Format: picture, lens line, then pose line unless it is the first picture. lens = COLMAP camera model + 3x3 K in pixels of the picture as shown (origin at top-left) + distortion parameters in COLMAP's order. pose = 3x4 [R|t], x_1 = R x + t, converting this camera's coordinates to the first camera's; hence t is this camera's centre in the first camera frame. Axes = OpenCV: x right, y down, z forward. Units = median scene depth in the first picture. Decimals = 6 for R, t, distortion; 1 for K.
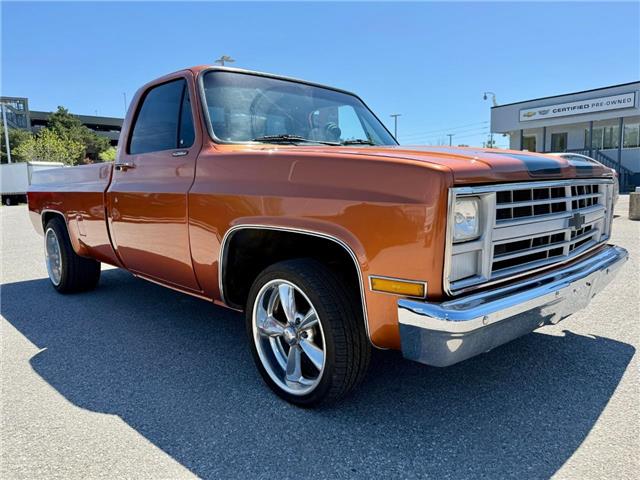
lens RADIAL K [[463.3, 0, 320.8], [0, 463.3, 242.9], [0, 0, 1]] dist [-0.000960, -0.002282]
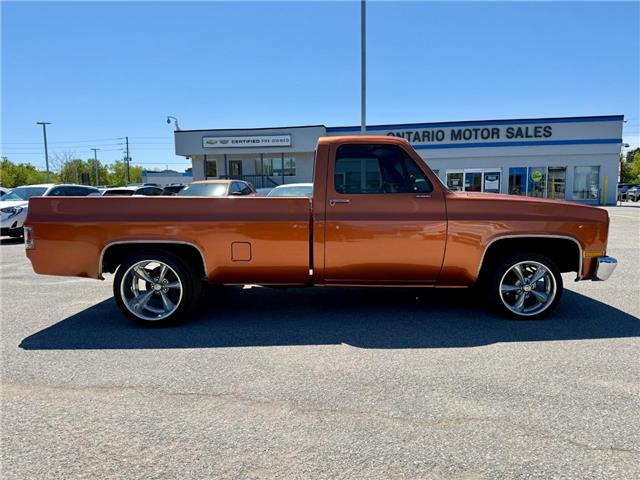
lens RADIAL K [[463.3, 0, 318.2], [0, 463.3, 238.8], [0, 0, 1]] dist [-0.000960, -0.002282]
pose [[0.728292, -0.037706, 0.684229, -0.146471], [0.067655, 0.997563, -0.017039, -0.003948], [-0.681919, 0.058701, 0.729068, 0.007938]]
